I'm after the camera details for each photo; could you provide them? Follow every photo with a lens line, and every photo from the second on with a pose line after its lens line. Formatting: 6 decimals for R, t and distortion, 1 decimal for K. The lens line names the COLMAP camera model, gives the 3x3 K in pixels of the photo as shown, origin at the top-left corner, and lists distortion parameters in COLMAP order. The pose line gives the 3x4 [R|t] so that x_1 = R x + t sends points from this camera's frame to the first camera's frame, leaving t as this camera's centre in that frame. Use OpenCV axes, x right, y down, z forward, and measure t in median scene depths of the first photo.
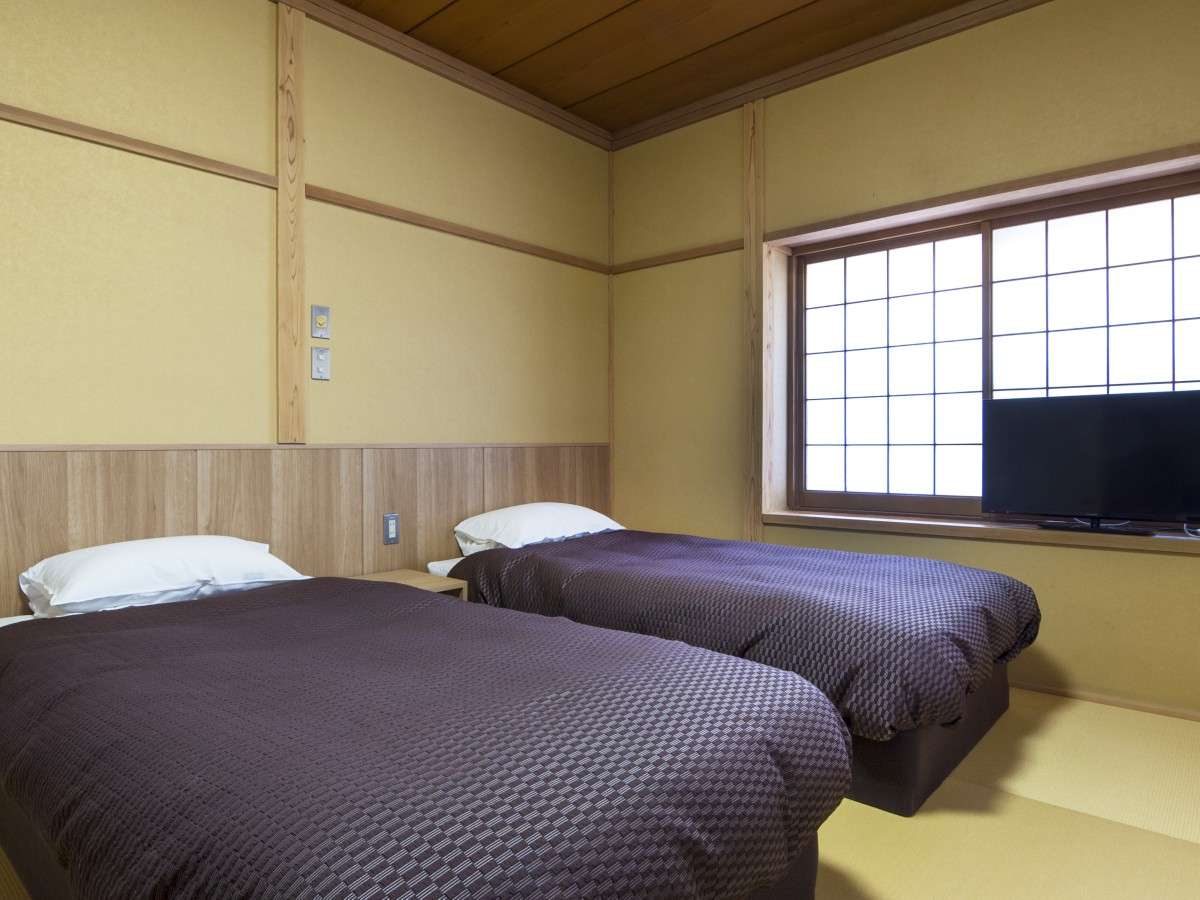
lens RADIAL K [[741.2, 0, 600.0], [0, 741.2, 450.0], [0, 0, 1]] dist [0.004260, -0.000366]
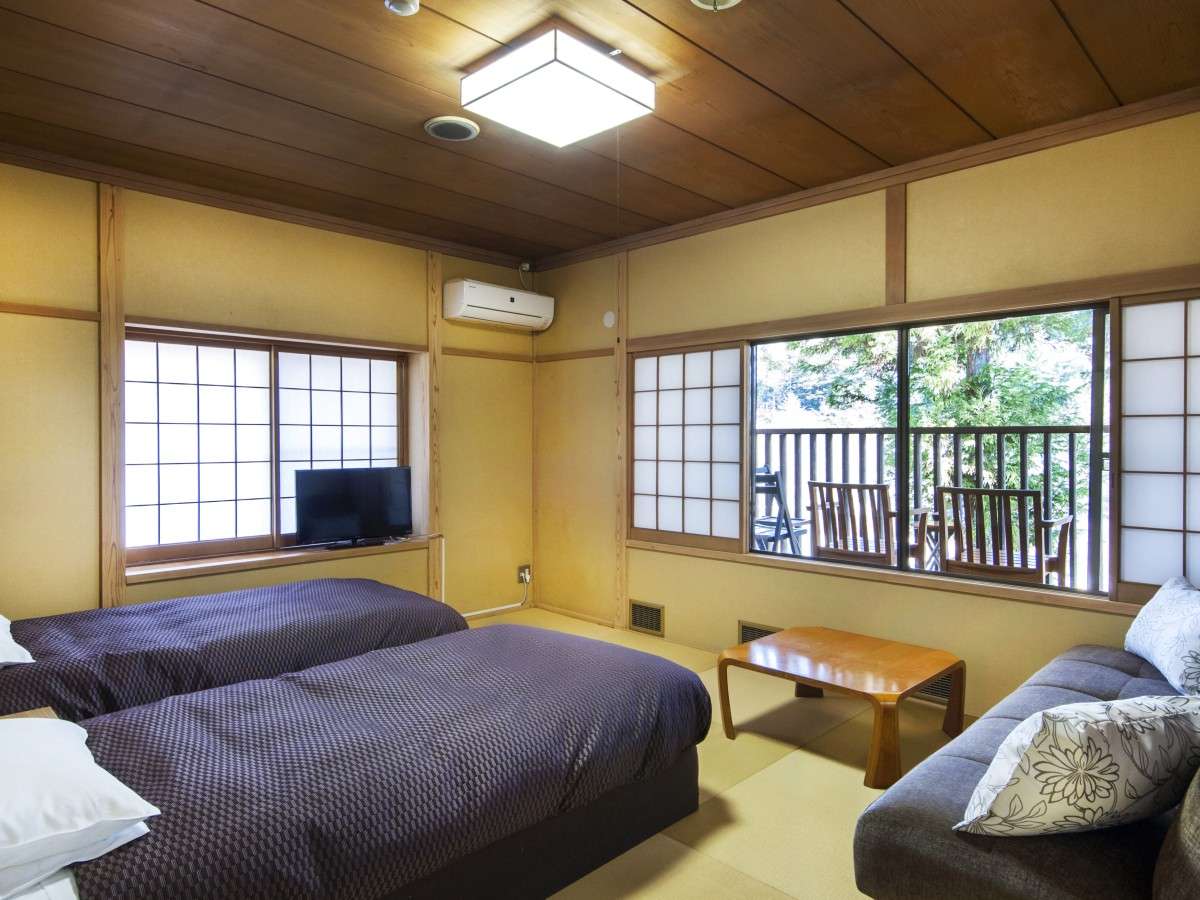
lens RADIAL K [[741.2, 0, 600.0], [0, 741.2, 450.0], [0, 0, 1]] dist [0.004260, -0.000366]
pose [[0.058723, -0.002572, 0.998271, -0.867867], [0.016051, 0.999870, 0.001631, -0.091799], [-0.998145, 0.015928, 0.058757, 0.272256]]
